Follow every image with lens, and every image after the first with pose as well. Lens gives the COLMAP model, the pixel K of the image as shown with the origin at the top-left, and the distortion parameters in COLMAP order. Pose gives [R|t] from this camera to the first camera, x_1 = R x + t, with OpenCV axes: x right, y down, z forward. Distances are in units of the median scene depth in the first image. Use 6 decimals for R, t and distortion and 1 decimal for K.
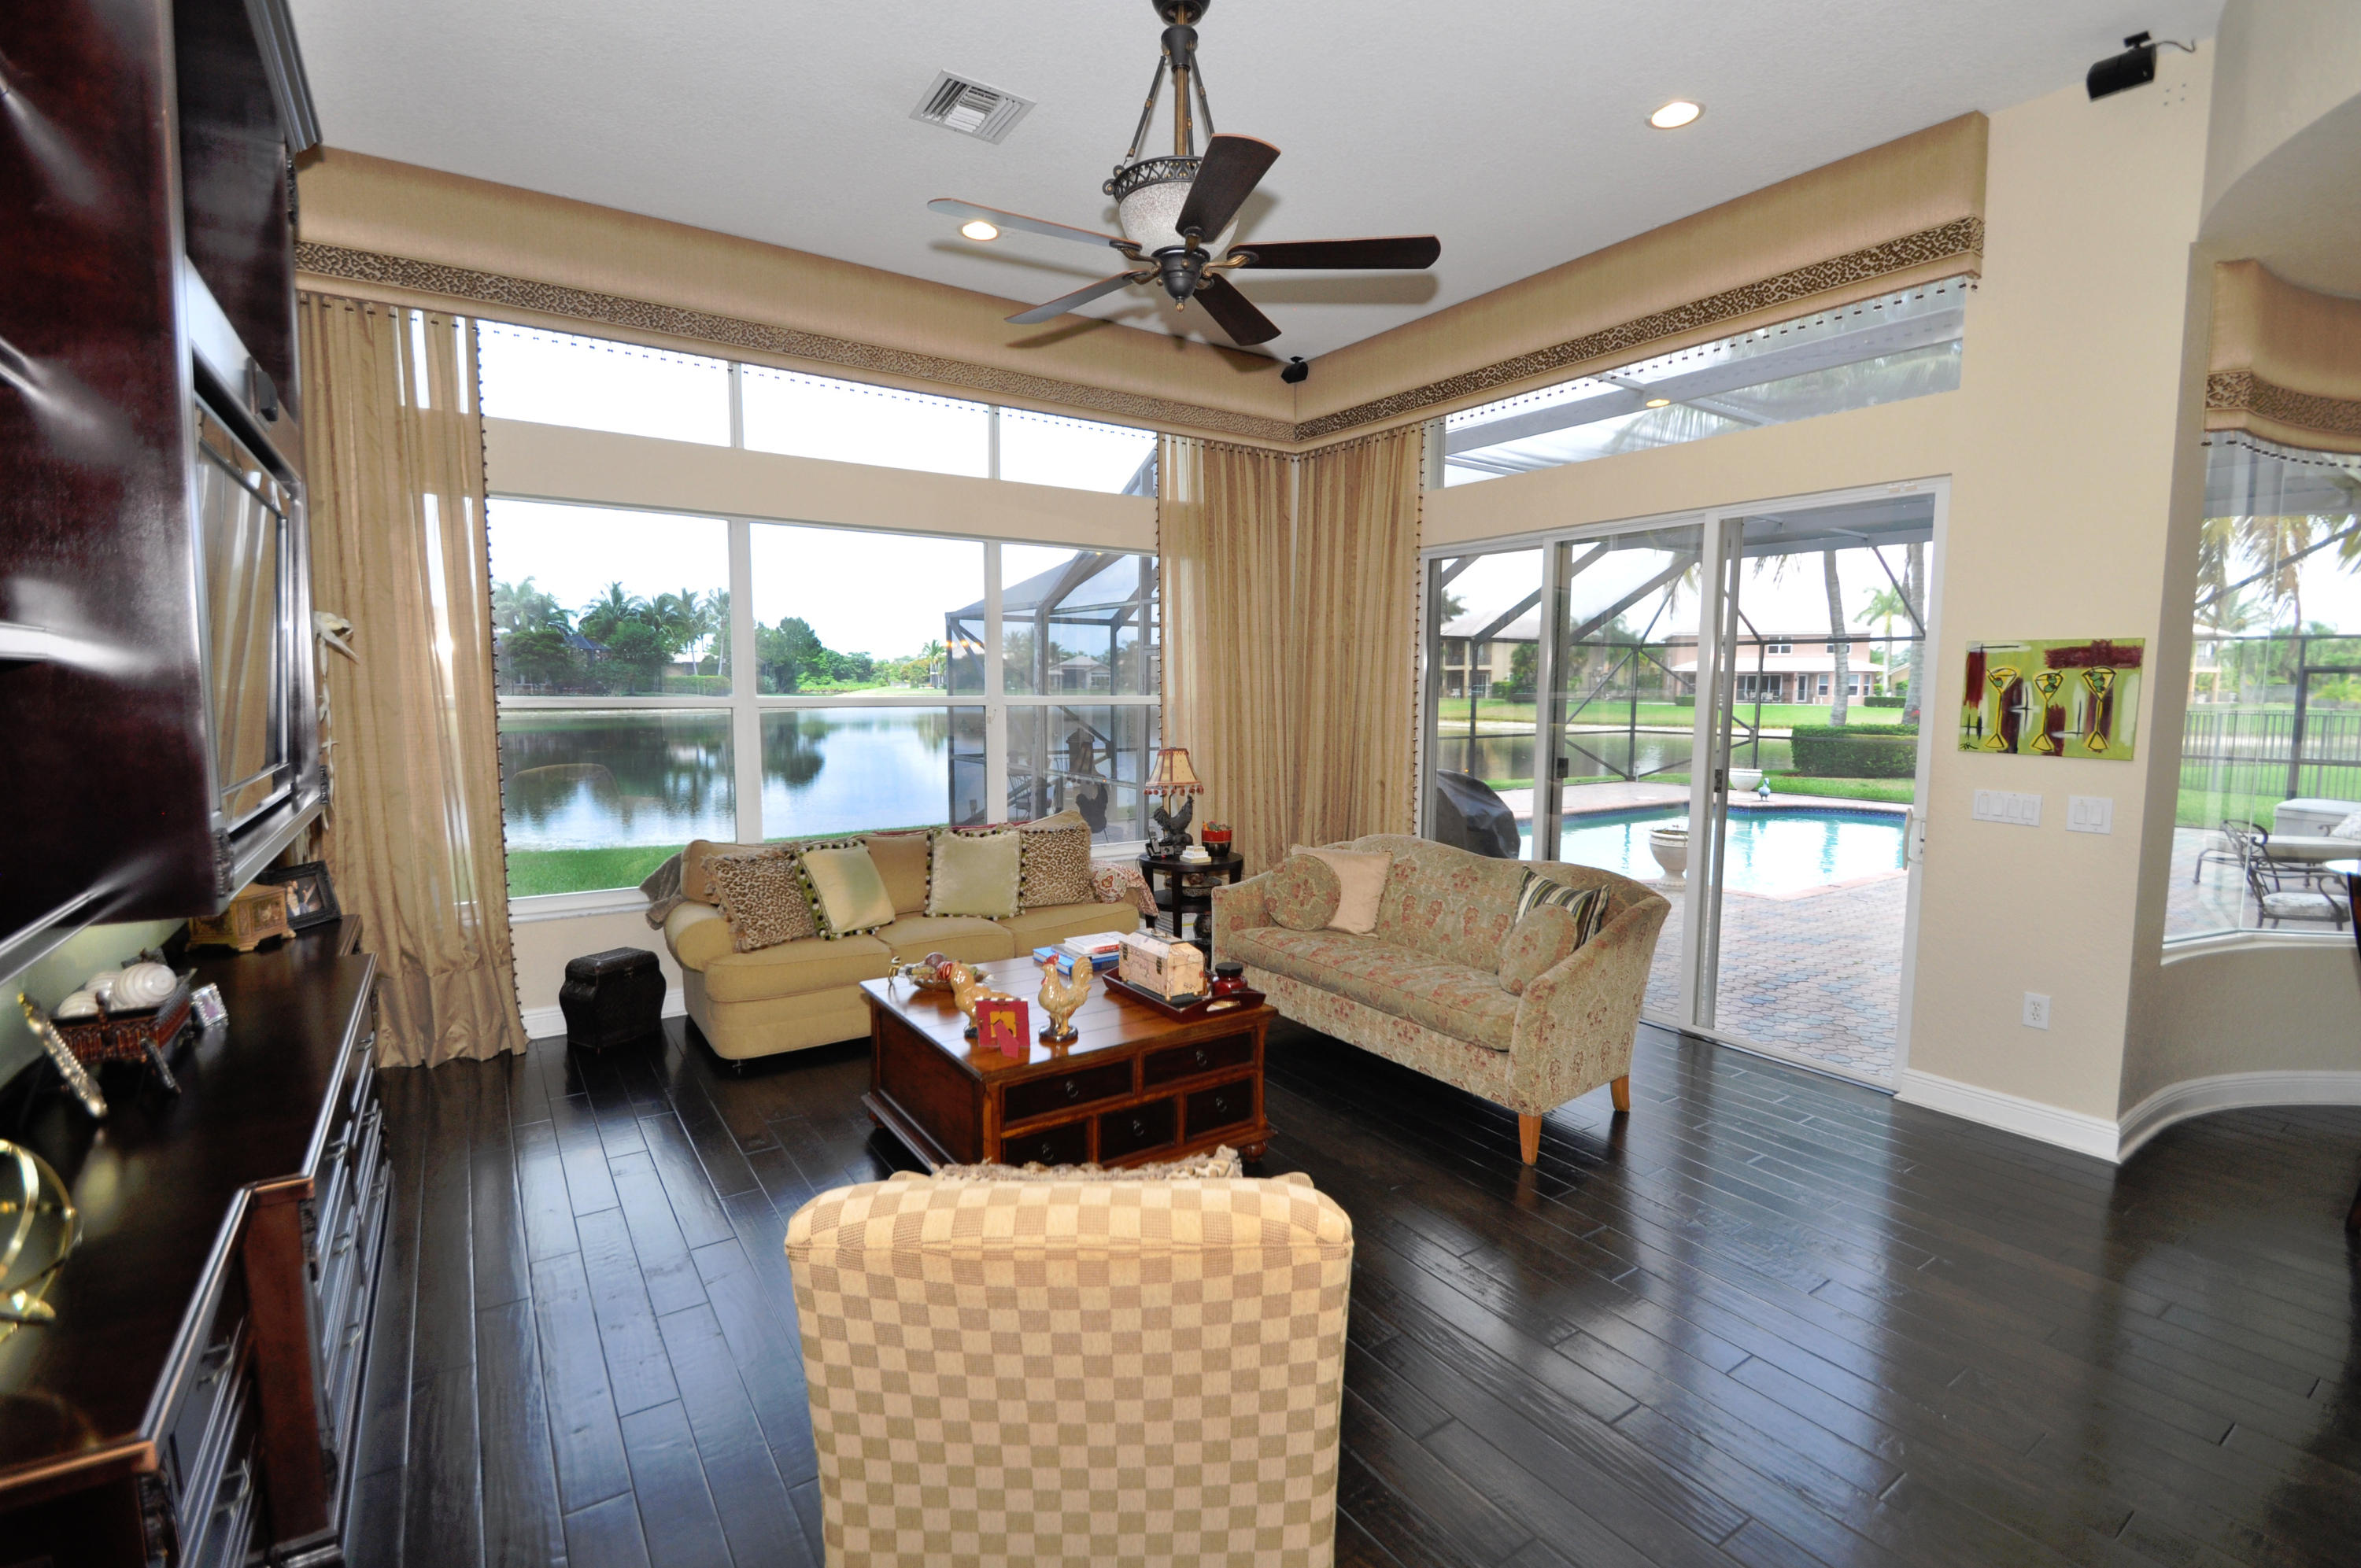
lens RADIAL K [[1065.2, 0, 1176.7], [0, 1065.2, 759.0], [0, 0, 1]] dist [0.010642, -0.000035]
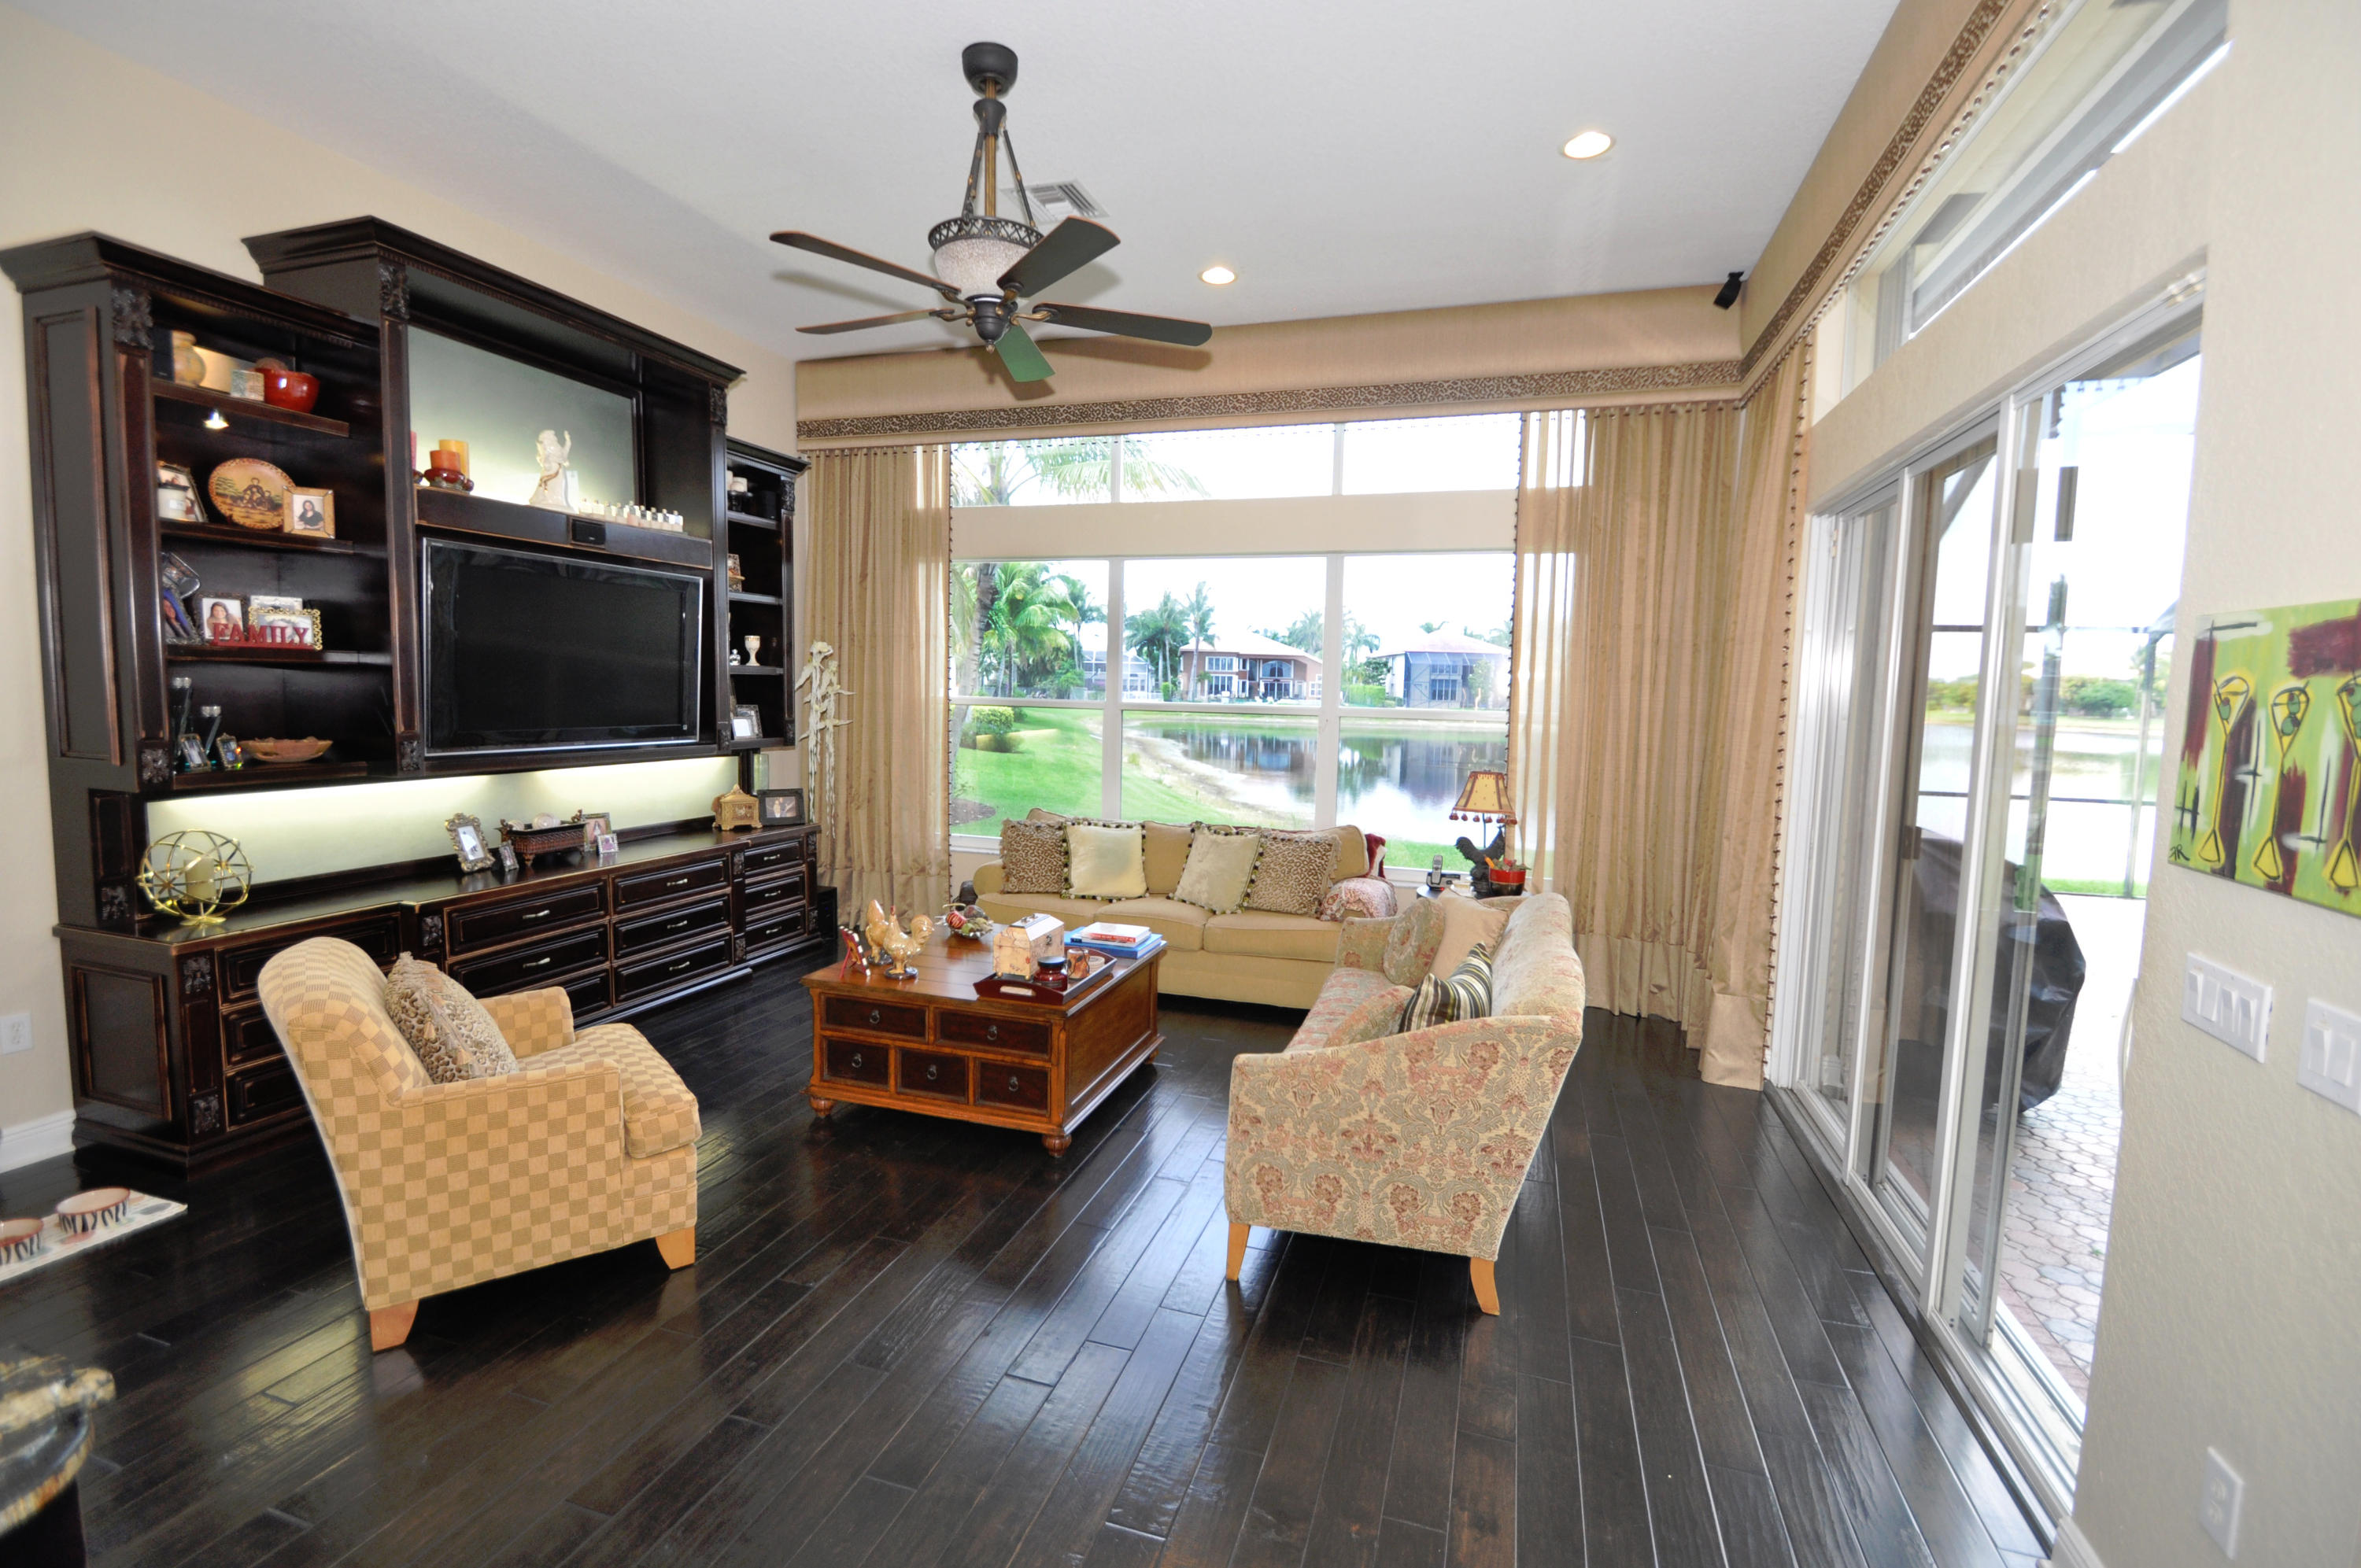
lens RADIAL K [[1045.4, 0, 1179.8], [0, 1045.4, 776.9], [0, 0, 1]] dist [0.017302, -0.016365]
pose [[0.616751, 0.076007, -0.783480, 0.733220], [-0.078013, 0.996329, 0.035244, -0.023685], [0.783283, 0.039385, 0.620417, 0.366817]]
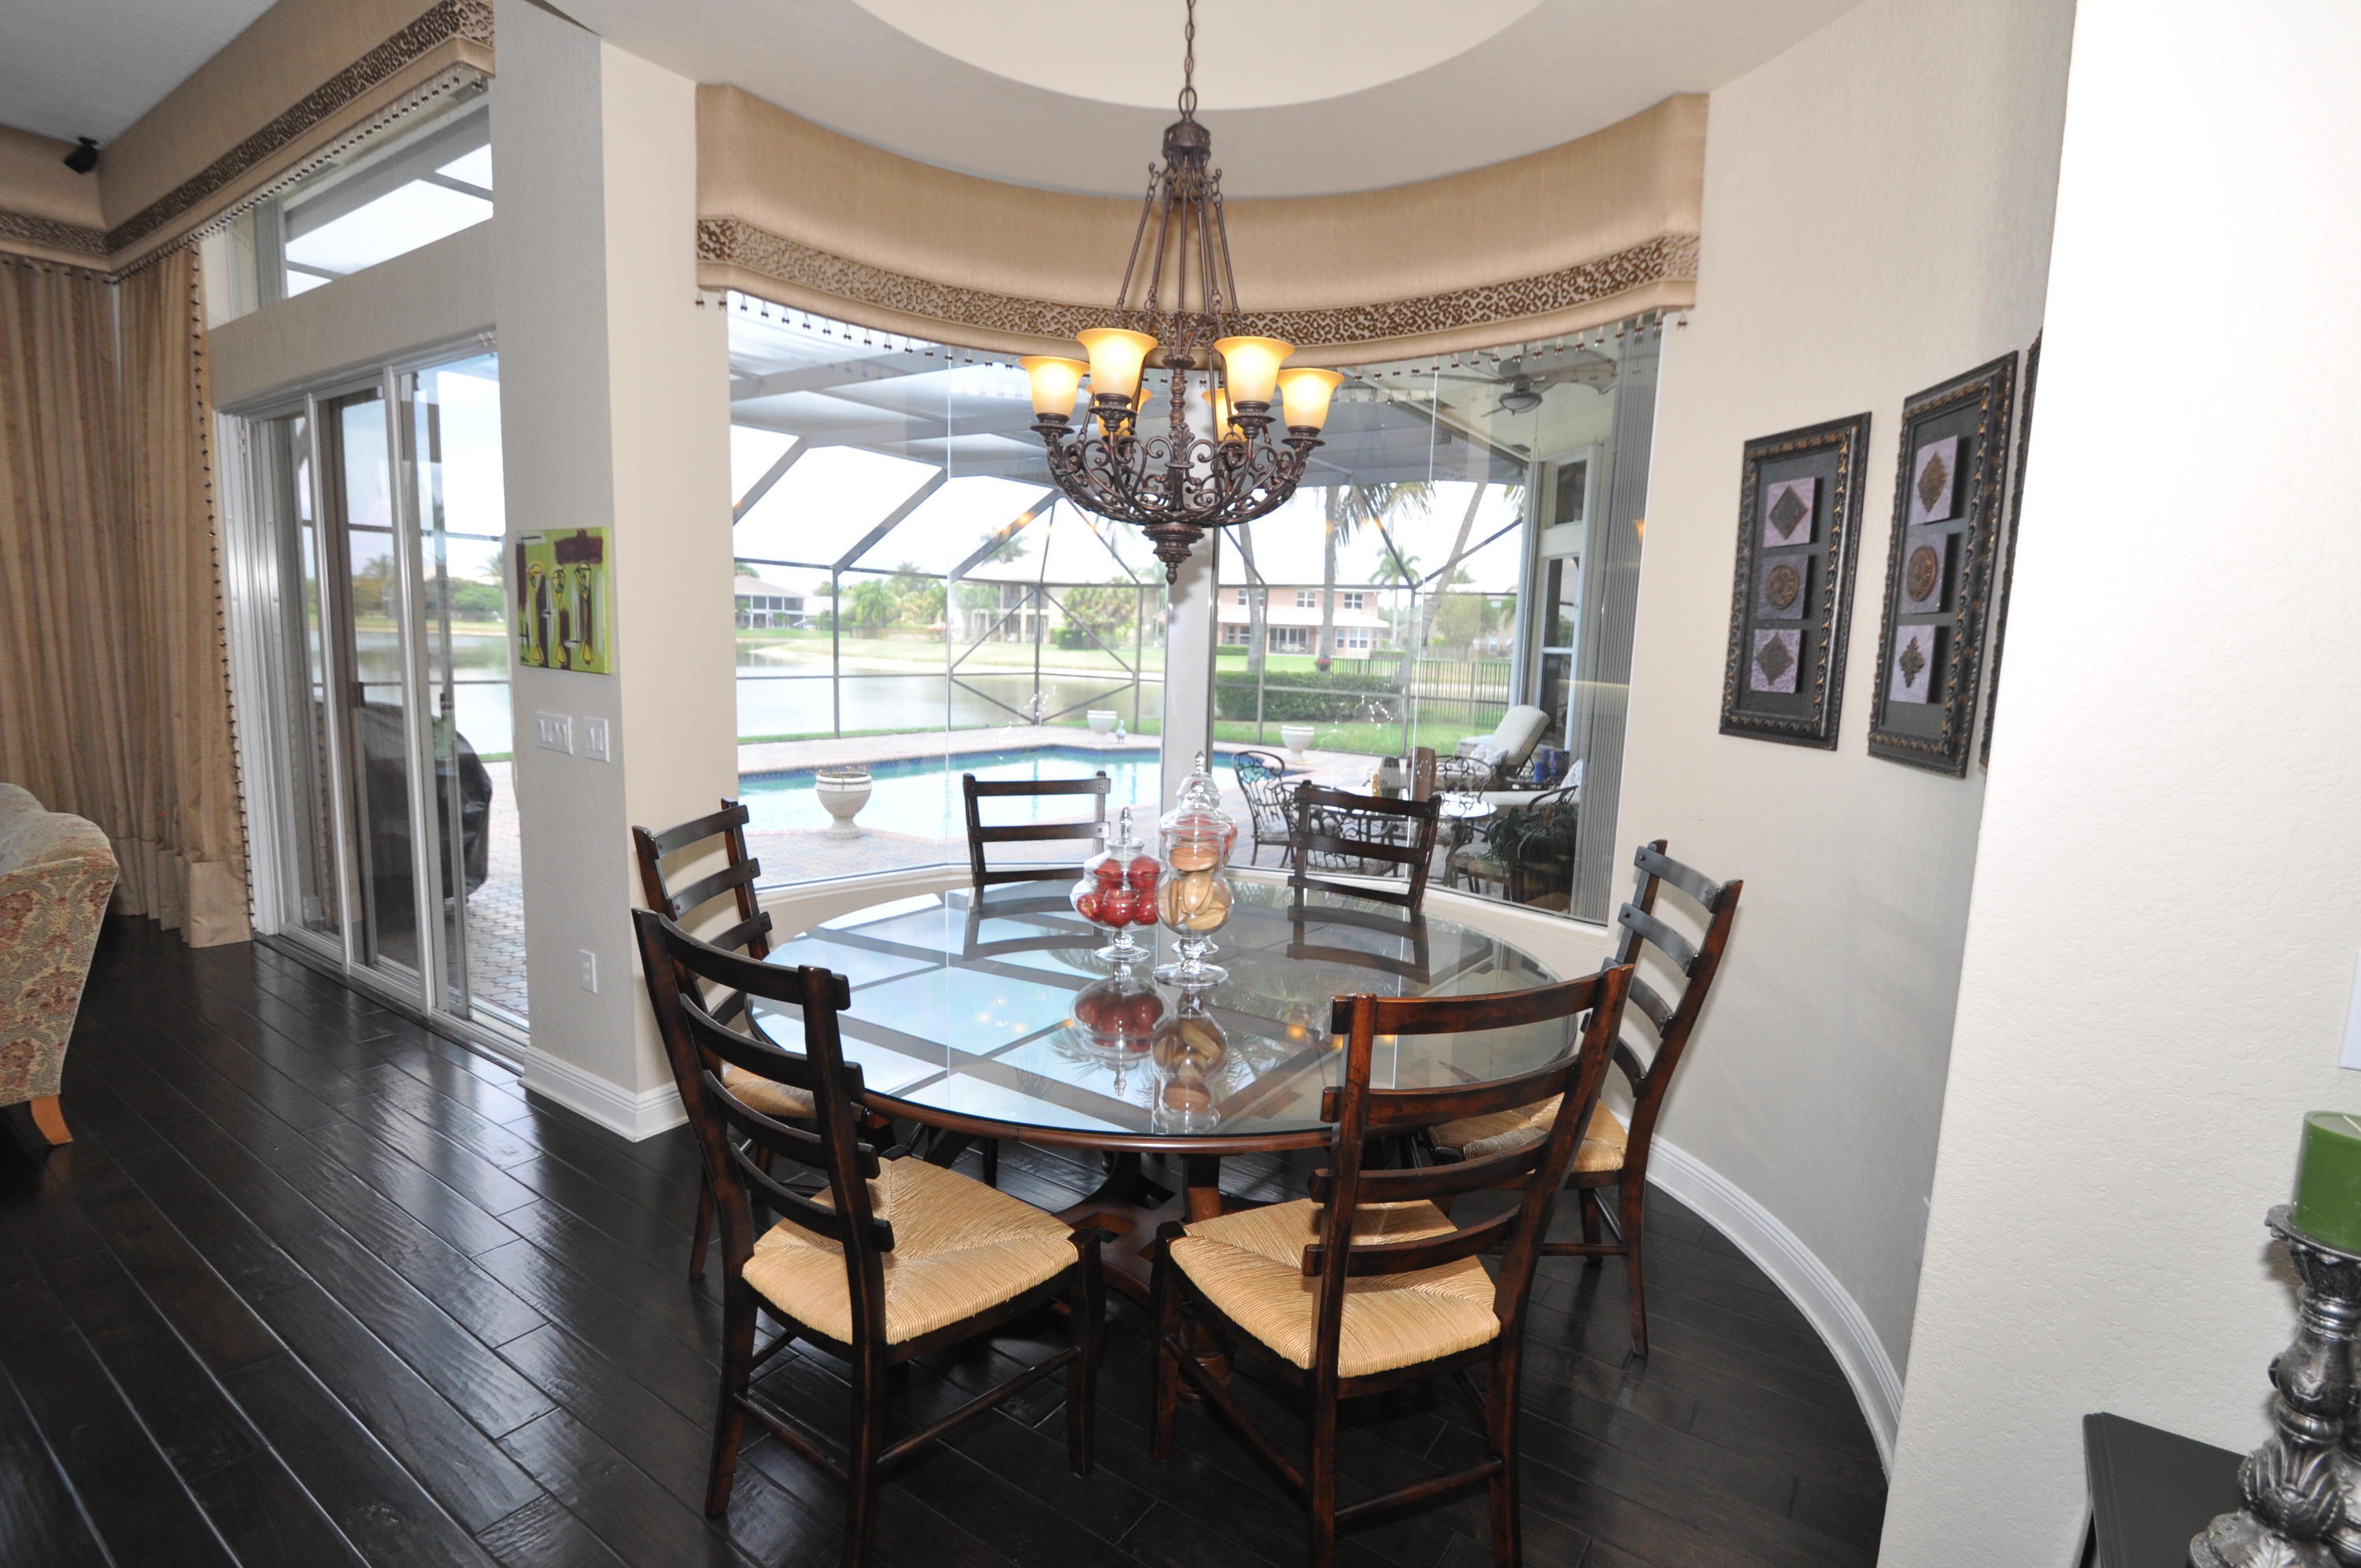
lens RADIAL K [[1101.6, 0, 1180.5], [0, 1101.6, 784.0], [0, 0, 1]] dist [0.015255, -0.020290]
pose [[0.929702, -0.028296, 0.367224, 0.798407], [0.003108, 0.997612, 0.069001, 0.023581], [-0.368299, -0.063009, 0.927570, 0.018096]]
